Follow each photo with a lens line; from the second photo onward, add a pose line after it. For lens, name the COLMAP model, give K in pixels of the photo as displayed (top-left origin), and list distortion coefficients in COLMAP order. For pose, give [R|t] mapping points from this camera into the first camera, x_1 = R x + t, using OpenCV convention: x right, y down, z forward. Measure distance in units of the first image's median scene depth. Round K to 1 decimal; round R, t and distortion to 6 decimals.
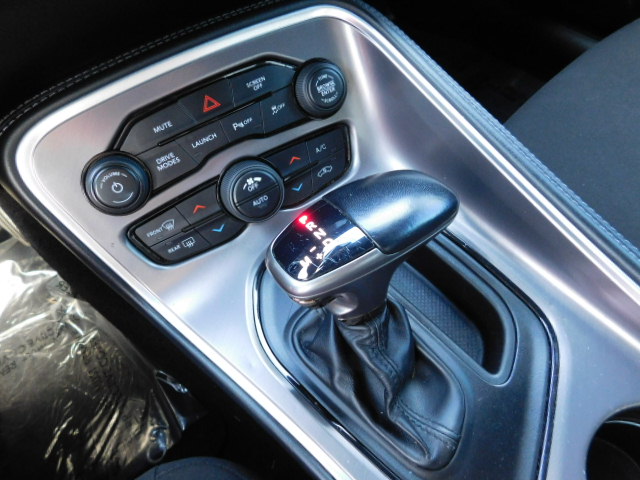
lens RADIAL K [[428.4, 0, 320.0], [0, 428.4, 240.0], [0, 0, 1]] dist [-0.053859, 0.051682]
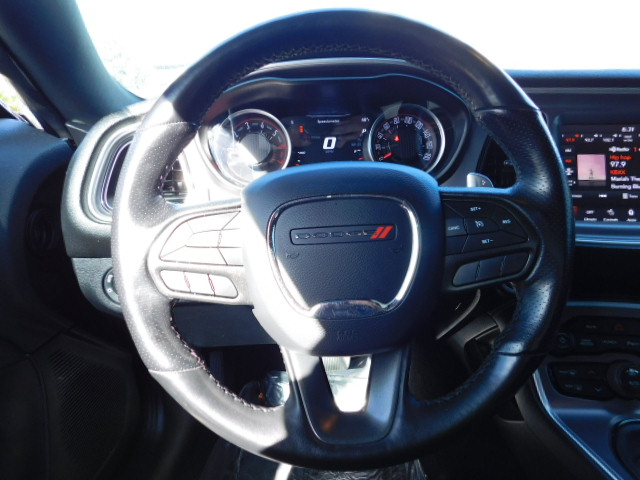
lens RADIAL K [[428.4, 0, 320.0], [0, 428.4, 240.0], [0, 0, 1]] dist [-0.053859, 0.051682]
pose [[0.763759, 0.246967, -0.596389, -0.230962], [-0.567086, 0.698075, -0.437156, 0.988697], [0.308361, 0.672085, 0.673212, -0.982895]]
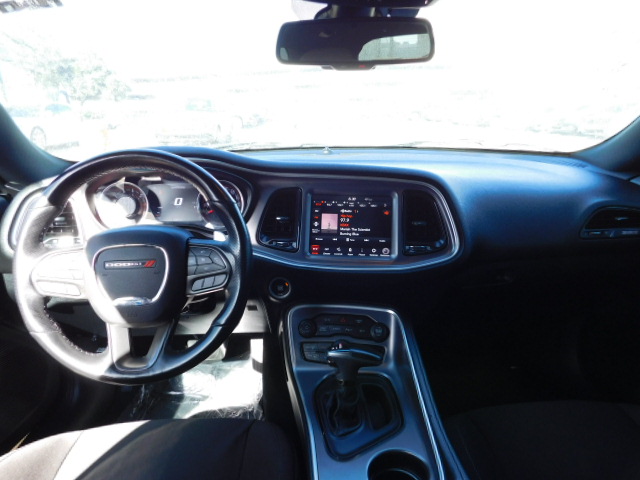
lens RADIAL K [[428.4, 0, 320.0], [0, 428.4, 240.0], [0, 0, 1]] dist [-0.053859, 0.051682]
pose [[0.789909, 0.234589, -0.566580, 1.233665], [-0.552217, 0.673869, -0.490873, 0.912743], [0.266647, 0.700620, 0.661839, -1.548965]]
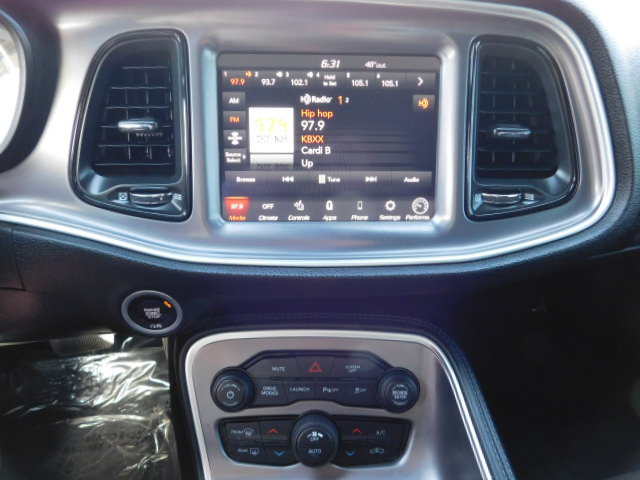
lens RADIAL K [[428.4, 0, 320.0], [0, 428.4, 240.0], [0, 0, 1]] dist [-0.053859, 0.051682]
pose [[0.854538, 0.346568, -0.386854, 0.143338], [-0.477732, 0.816734, -0.323601, -0.200599], [0.203807, 0.461342, 0.863497, -0.383164]]
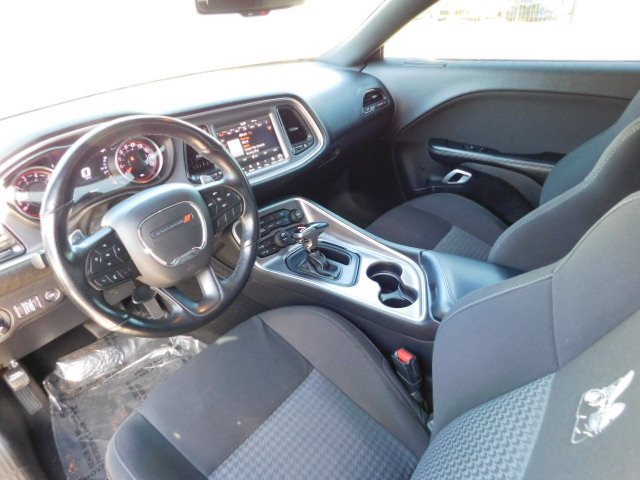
lens RADIAL K [[426.9, 0, 320.2], [0, 426.9, 215.1], [0, 0, 1]] dist [-0.002292, -0.000196]
pose [[0.984808, -0.079414, 0.154423, -0.402821], [0.151522, 0.827387, -0.540807, 1.866420], [-0.084820, 0.555990, 0.826850, -2.363545]]
